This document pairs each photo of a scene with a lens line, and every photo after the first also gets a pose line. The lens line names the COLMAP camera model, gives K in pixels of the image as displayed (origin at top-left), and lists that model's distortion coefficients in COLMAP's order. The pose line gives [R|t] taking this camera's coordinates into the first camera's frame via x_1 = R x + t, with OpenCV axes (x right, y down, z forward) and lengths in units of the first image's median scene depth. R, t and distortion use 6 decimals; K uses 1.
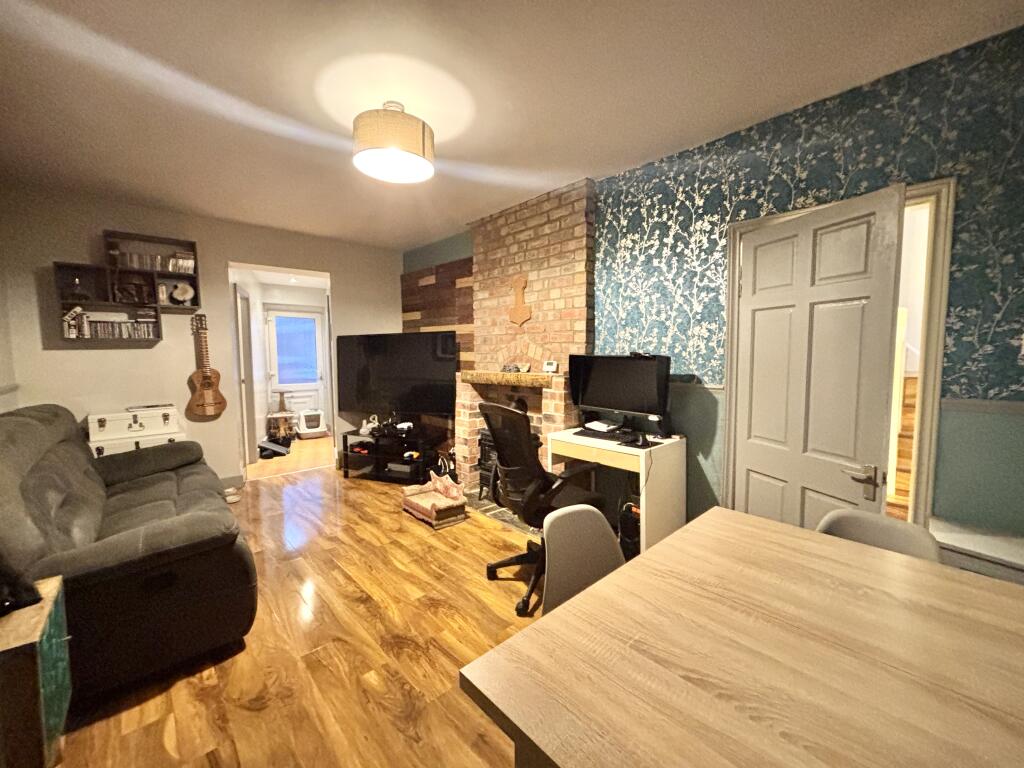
lens RADIAL K [[407.0, 0, 511.6], [0, 407.0, 384.2], [0, 0, 1]] dist [0.003123, -0.004662]
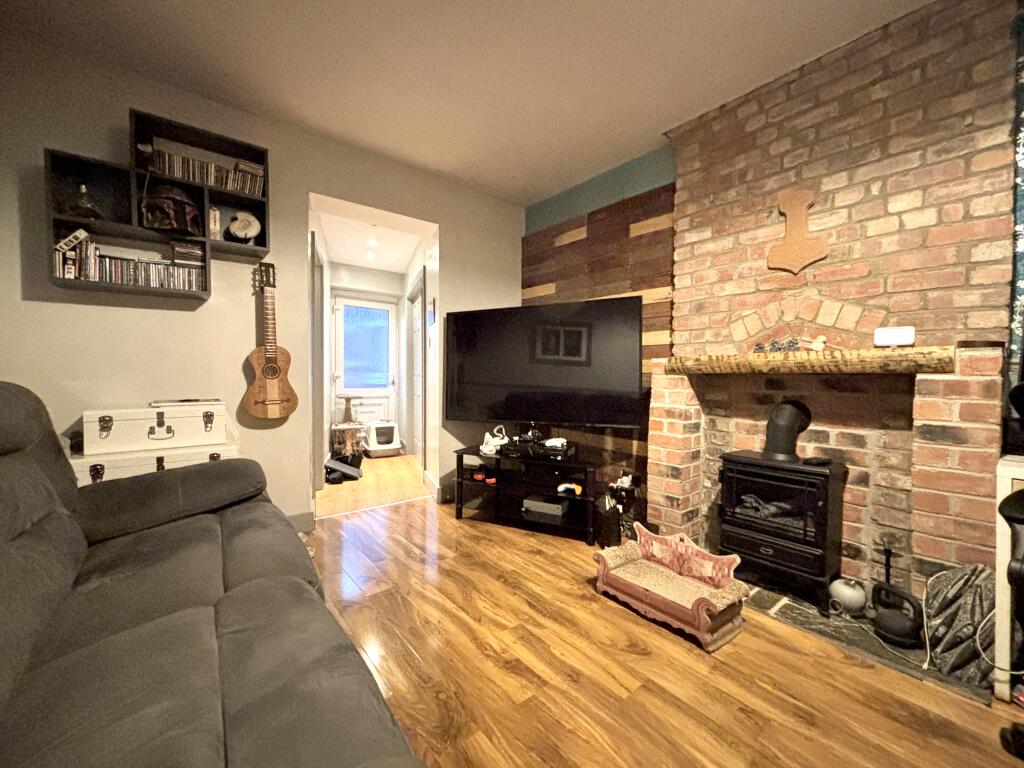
lens RADIAL K [[407.0, 0, 511.6], [0, 407.0, 384.2], [0, 0, 1]] dist [0.003123, -0.004662]
pose [[0.997513, 0.015292, -0.068797, -0.324646], [-0.018972, 0.998406, -0.053162, 0.049947], [0.067874, 0.054335, 0.996213, 0.383962]]
